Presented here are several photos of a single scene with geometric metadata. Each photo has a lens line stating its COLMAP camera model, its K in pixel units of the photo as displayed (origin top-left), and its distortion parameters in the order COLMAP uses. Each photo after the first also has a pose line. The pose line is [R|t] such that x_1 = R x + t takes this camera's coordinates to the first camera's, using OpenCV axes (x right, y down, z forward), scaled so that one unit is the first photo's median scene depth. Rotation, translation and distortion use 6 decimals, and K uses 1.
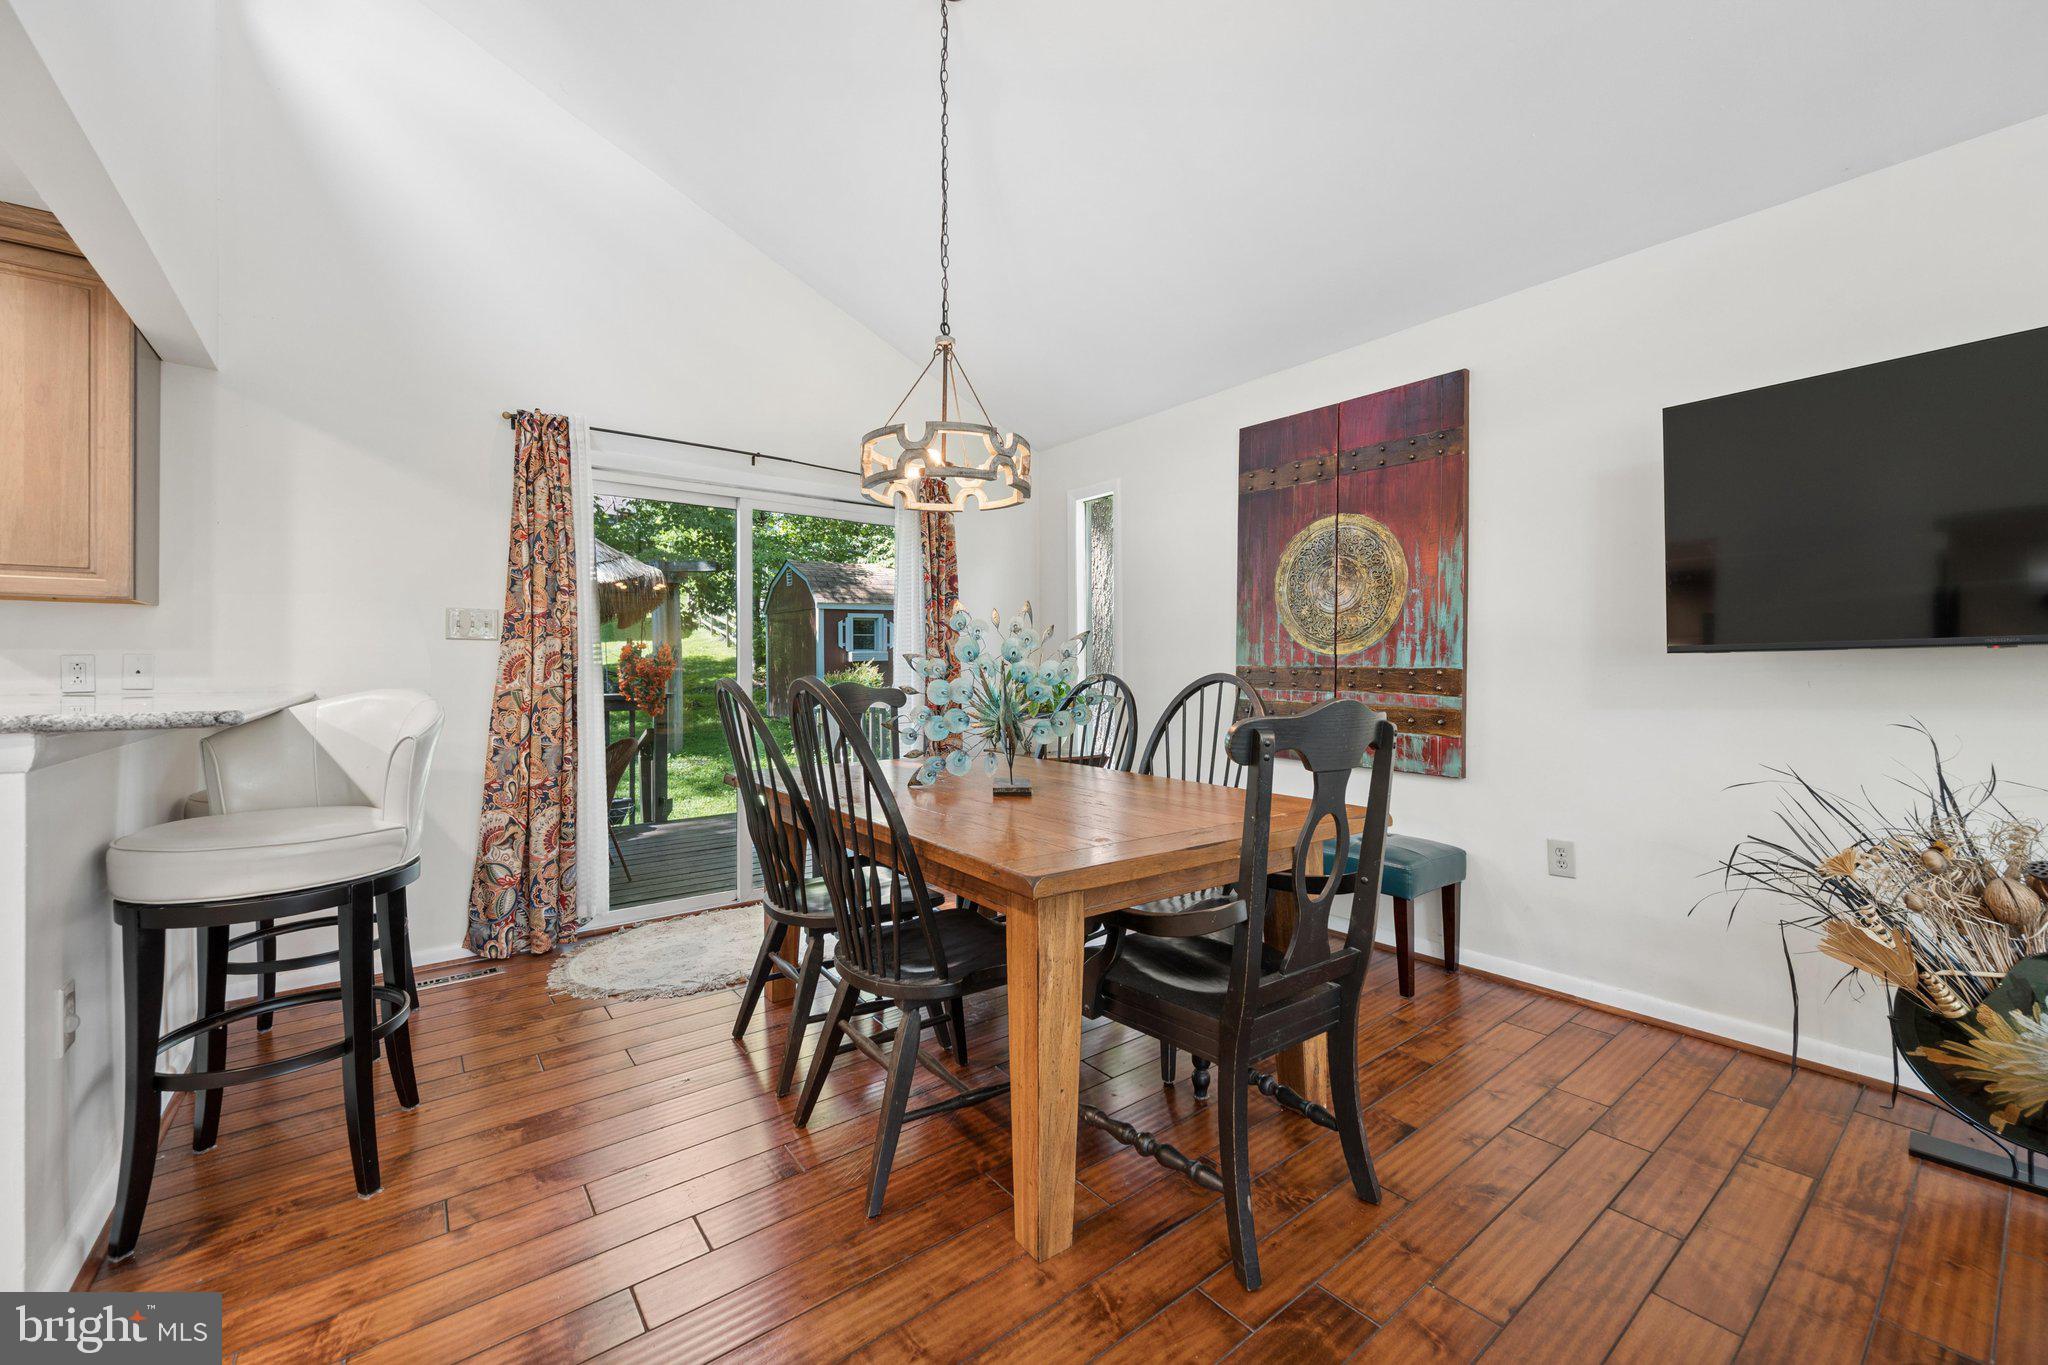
lens RADIAL K [[801.6, 0, 1028.8], [0, 801.6, 655.6], [0, 0, 1]] dist [-0.002781, 0.000777]
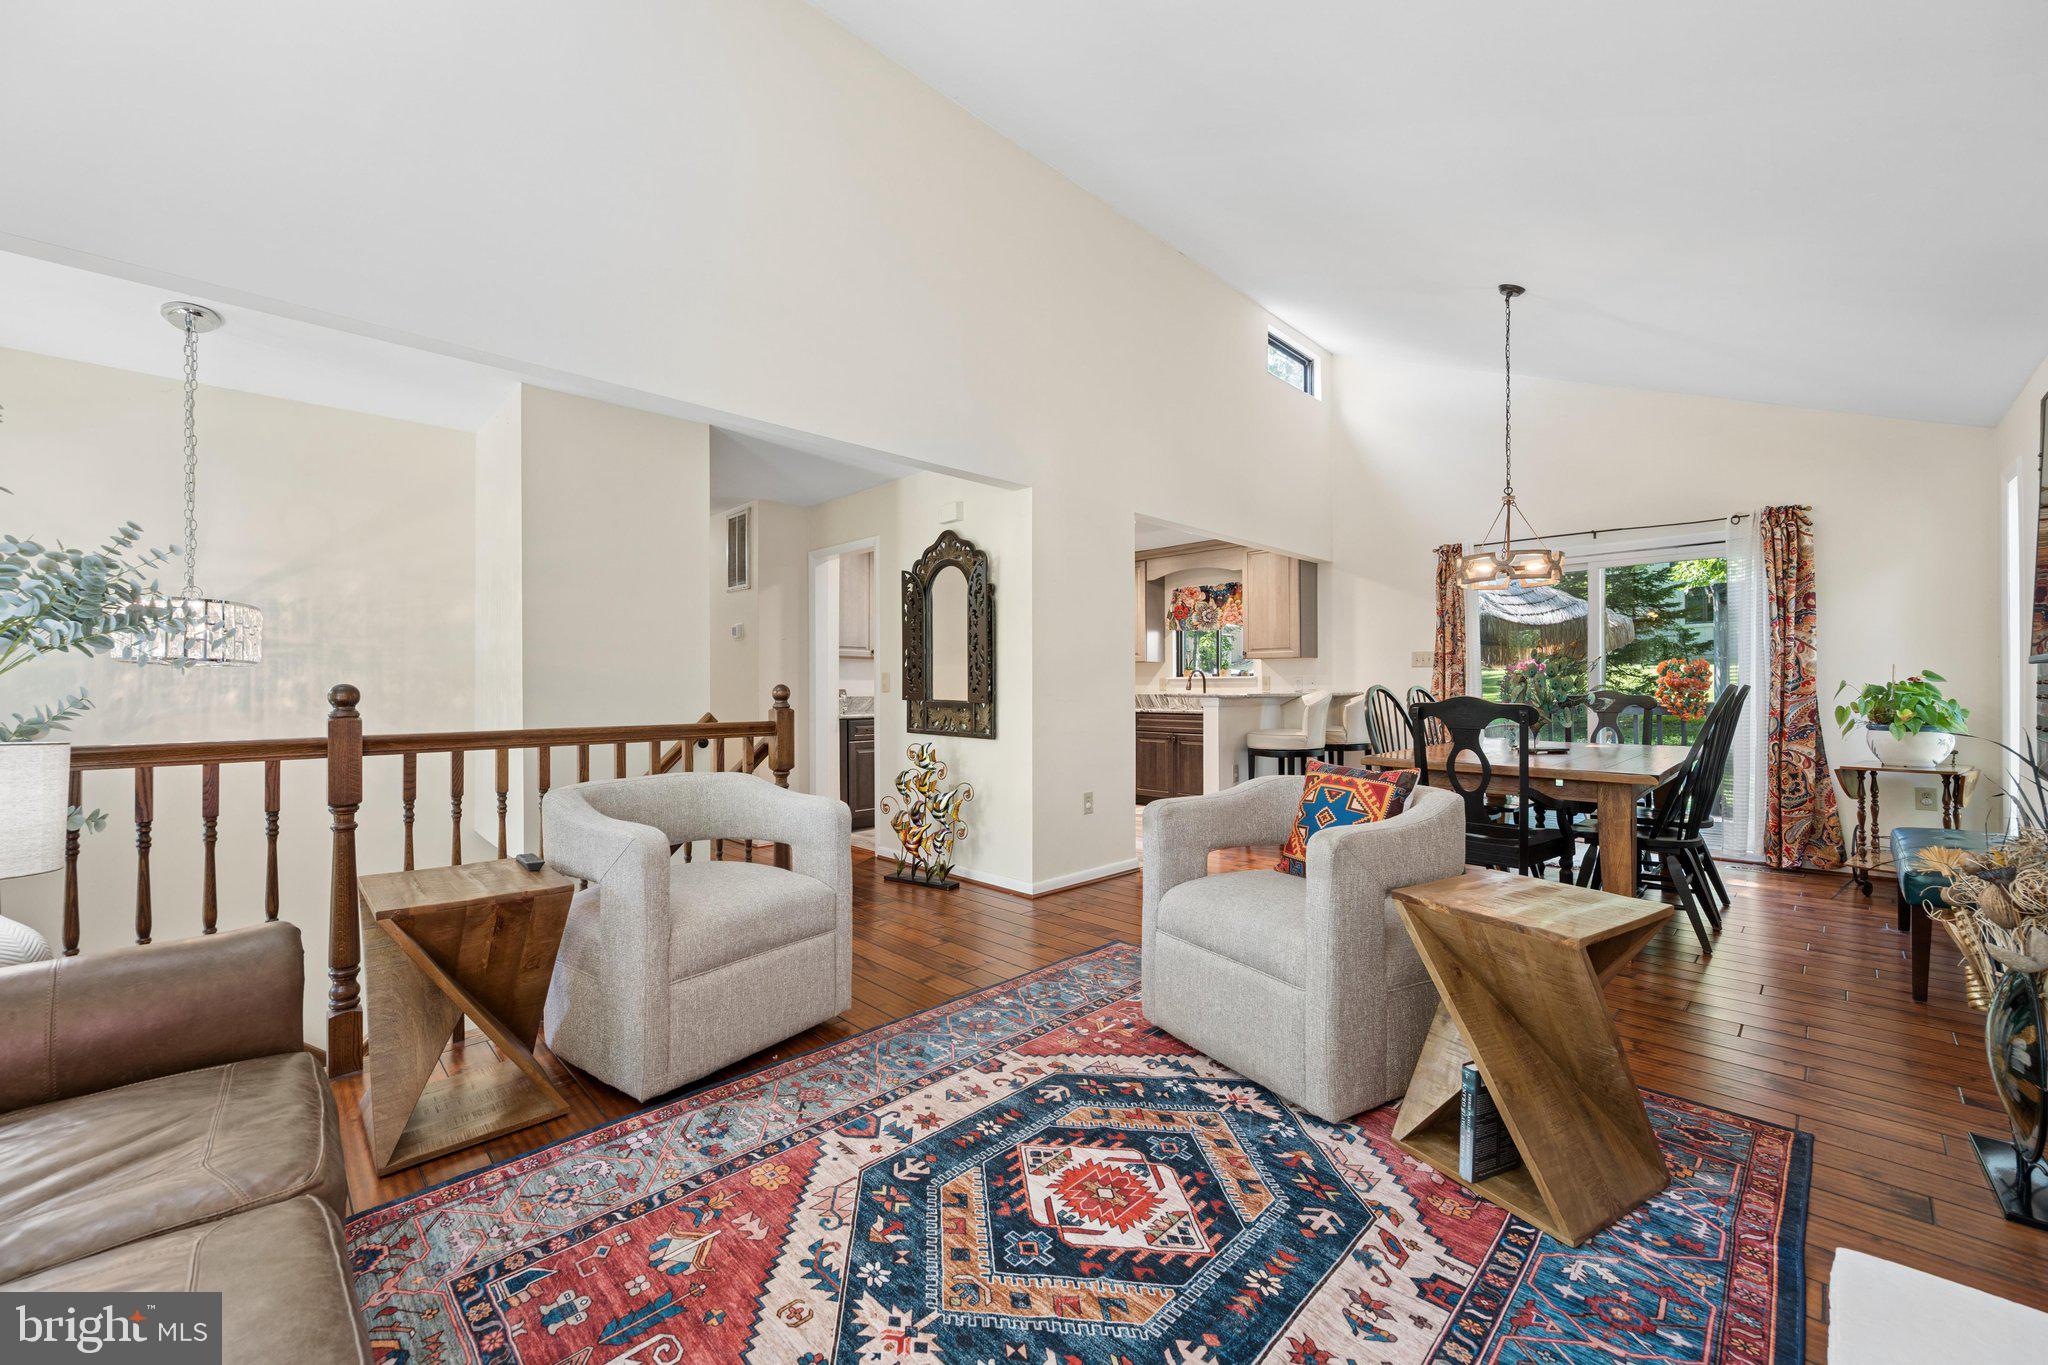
lens RADIAL K [[801.6, 0, 1021.8], [0, 801.6, 680.9], [0, 0, 1]] dist [-0.002781, 0.000777]
pose [[0.105737, -0.001108, -0.994394, 1.201338], [0.018175, 0.999834, 0.000818, -0.004532], [0.994228, -0.018160, 0.105739, -0.212396]]
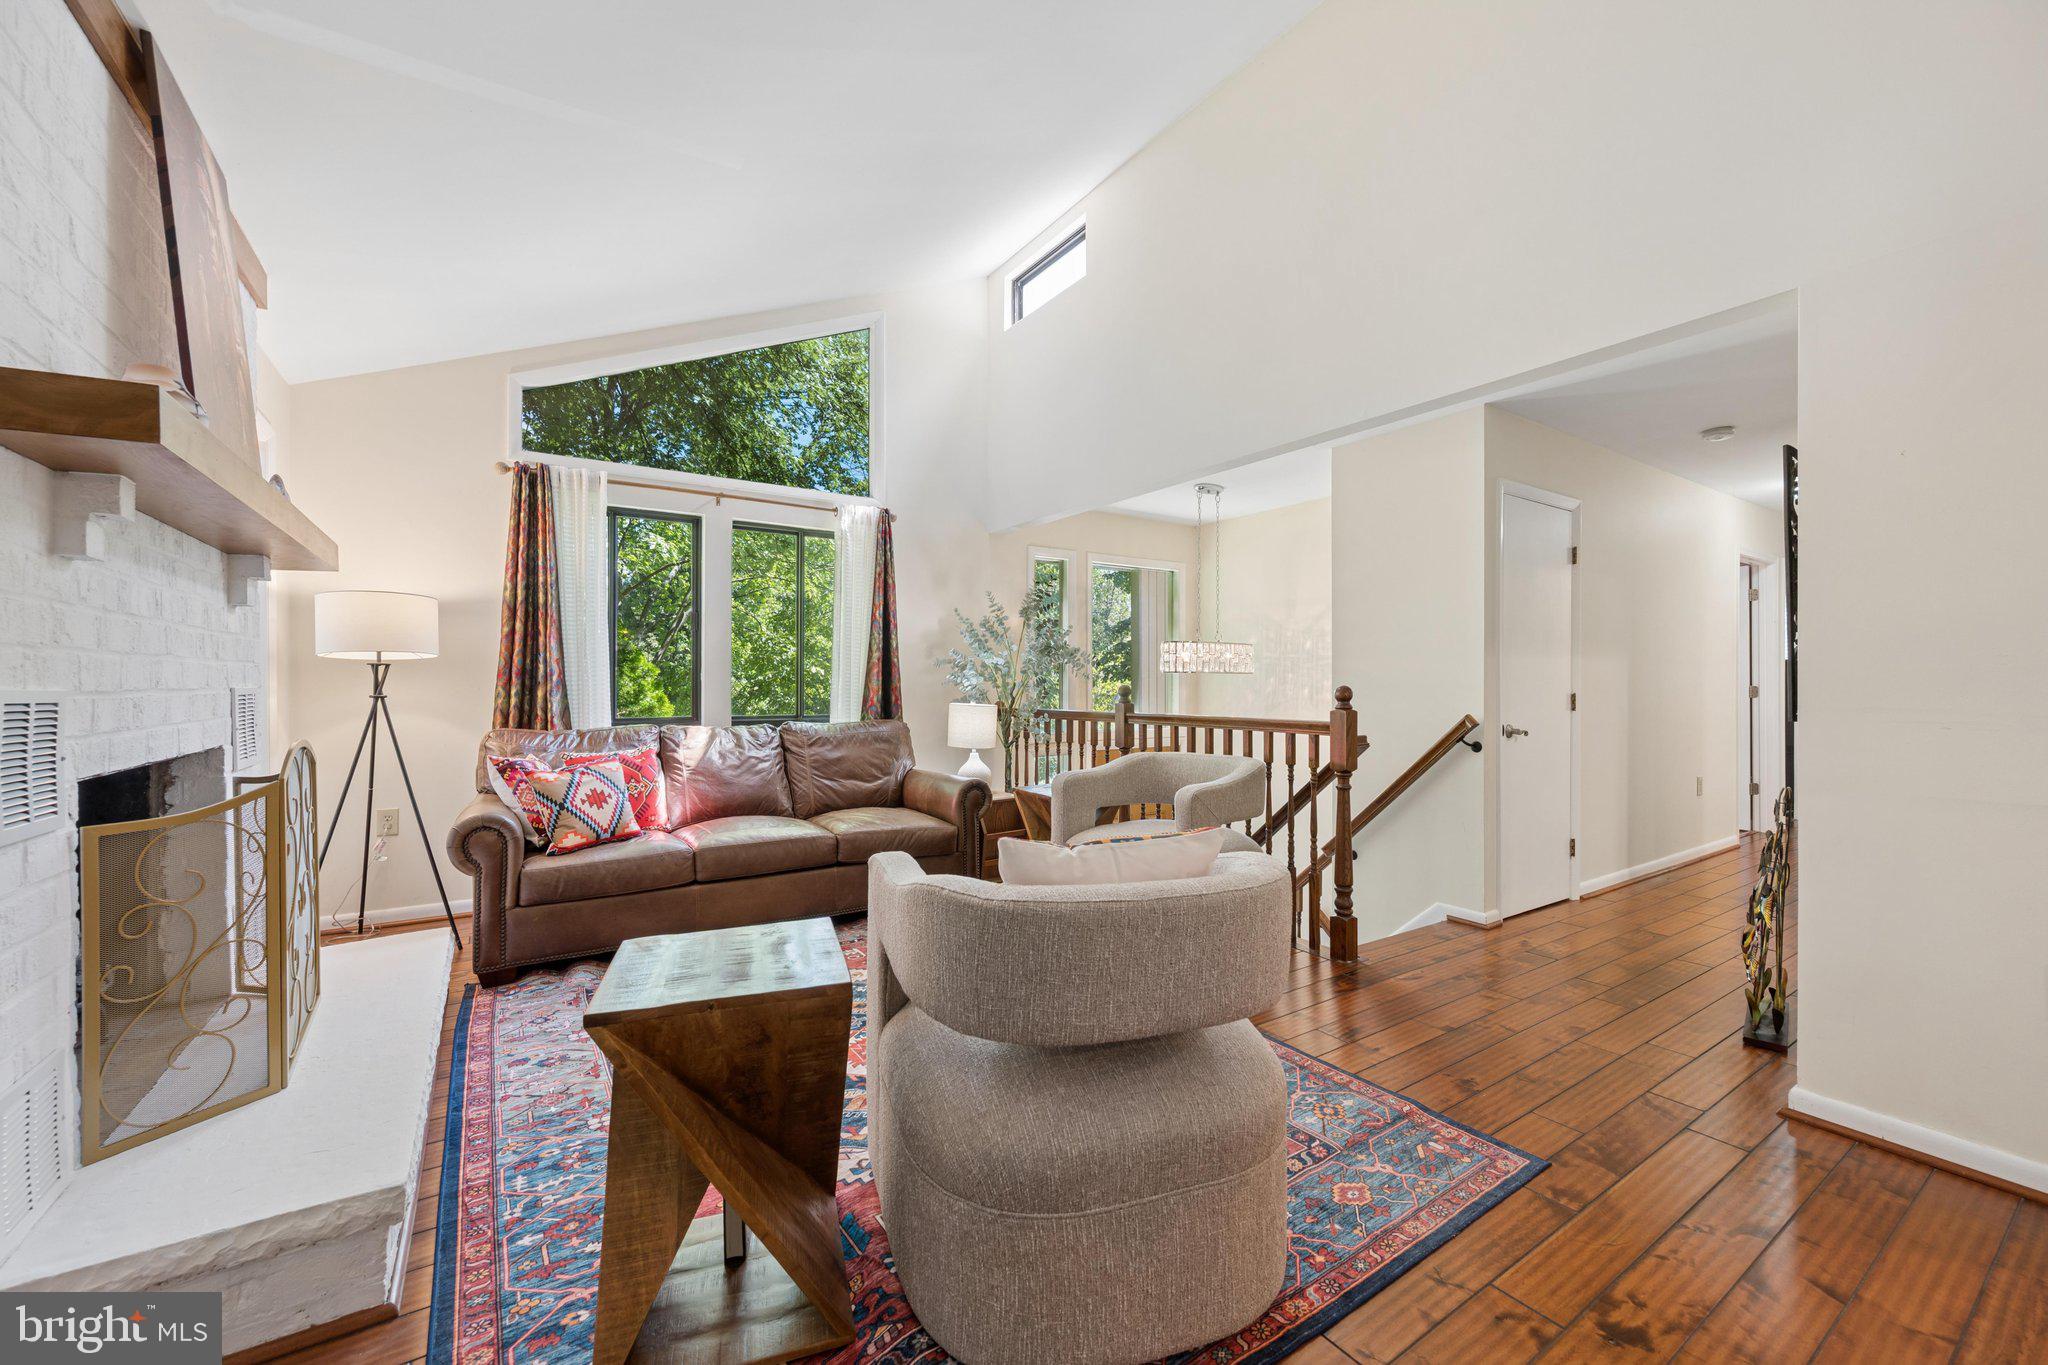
lens RADIAL K [[801.6, 0, 1028.4], [0, 801.6, 685.3], [0, 0, 1]] dist [-0.002781, 0.000777]
pose [[-0.996148, 0.005736, 0.087505, 0.436409], [0.004465, 0.999882, -0.014710, 0.008846], [-0.087579, -0.014263, -0.996055, 0.673441]]
